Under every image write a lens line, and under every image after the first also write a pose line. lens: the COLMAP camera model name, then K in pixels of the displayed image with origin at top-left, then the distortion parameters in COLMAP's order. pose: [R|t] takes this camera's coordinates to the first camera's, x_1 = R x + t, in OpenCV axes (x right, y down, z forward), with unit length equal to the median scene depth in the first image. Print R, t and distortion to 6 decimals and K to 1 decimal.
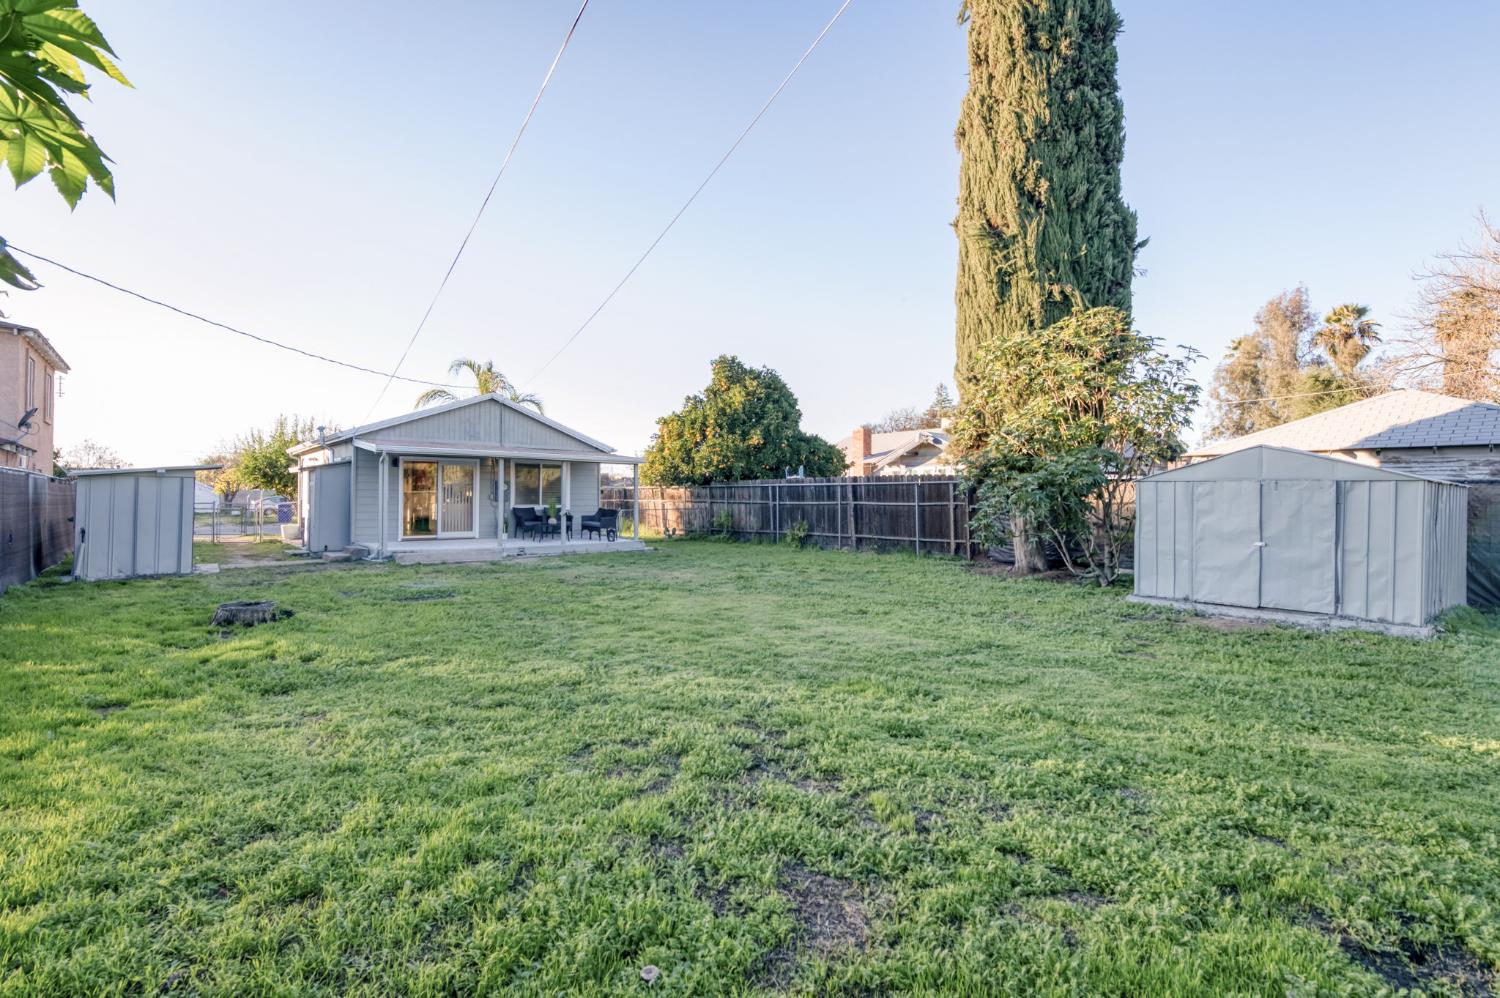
lens RADIAL K [[677.1, 0, 749.3], [0, 677.1, 492.4], [0, 0, 1]] dist [-0.000690, -0.000139]
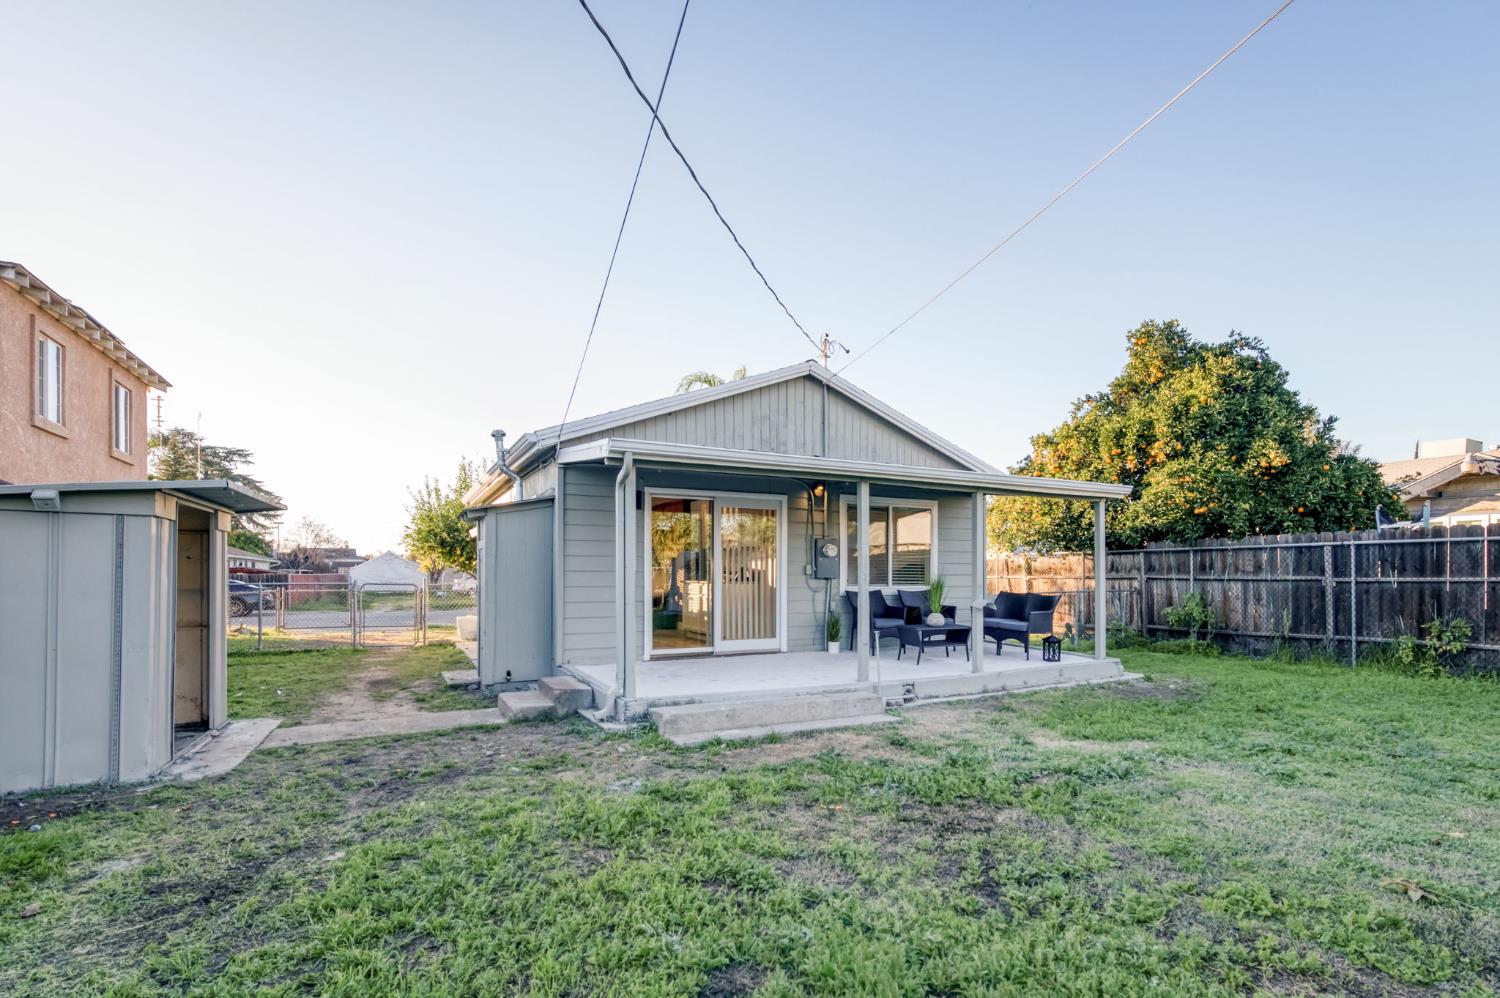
lens RADIAL K [[717.9, 0, 816.3], [0, 717.9, 577.5], [0, 0, 1]] dist [0.003183, 0.000167]
pose [[0.982927, -0.004507, -0.183942, -0.228459], [0.006766, 0.999909, 0.011657, 0.005017], [0.183873, -0.012703, 0.982868, 0.390460]]
